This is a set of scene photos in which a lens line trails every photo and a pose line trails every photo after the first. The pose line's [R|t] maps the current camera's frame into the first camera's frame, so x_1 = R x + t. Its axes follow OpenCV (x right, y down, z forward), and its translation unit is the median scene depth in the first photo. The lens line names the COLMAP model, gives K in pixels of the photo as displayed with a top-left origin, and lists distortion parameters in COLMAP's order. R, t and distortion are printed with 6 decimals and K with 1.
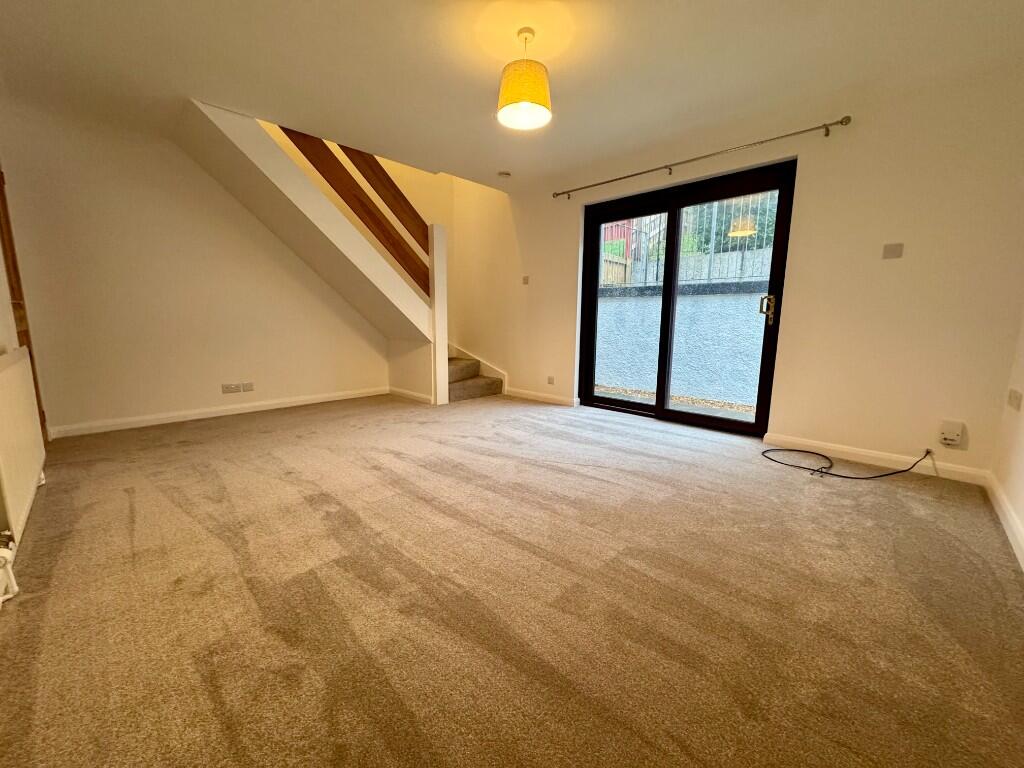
lens RADIAL K [[406.9, 0, 510.5], [0, 406.9, 383.6], [0, 0, 1]] dist [0.000641, -0.000403]
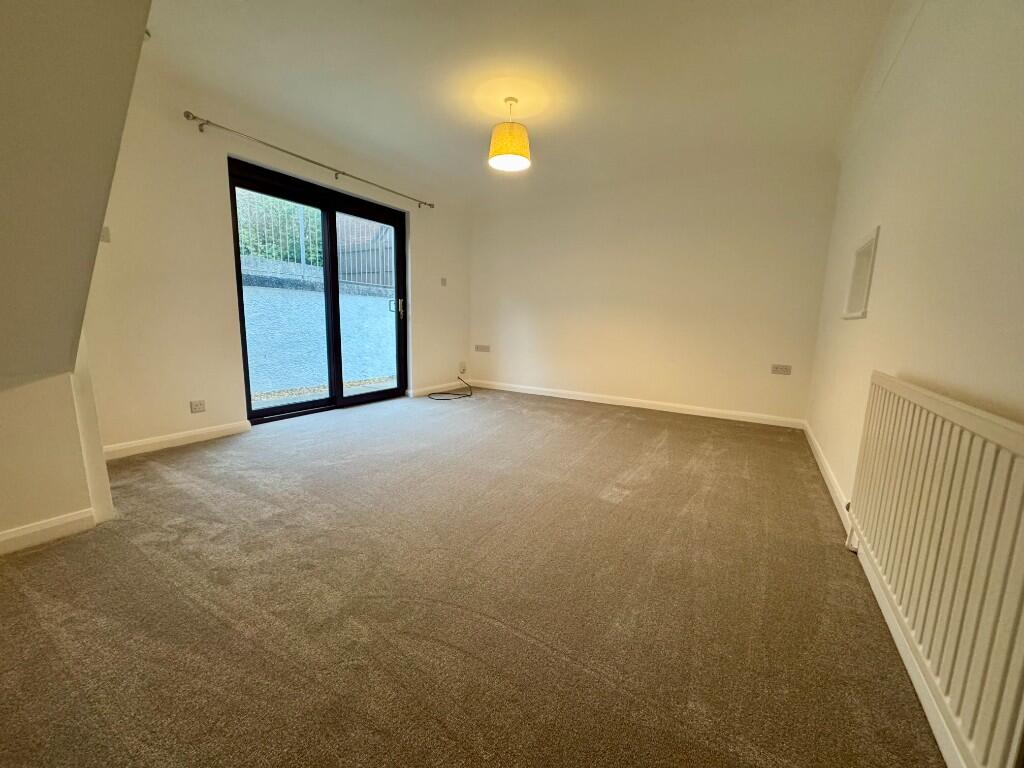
lens RADIAL K [[406.9, 0, 510.5], [0, 406.9, 383.6], [0, 0, 1]] dist [0.000641, -0.000403]
pose [[-0.236303, -0.169597, 0.956764, -0.834759], [0.123213, 0.971472, 0.202636, -0.151343], [-0.963836, 0.165770, -0.208665, 0.872555]]
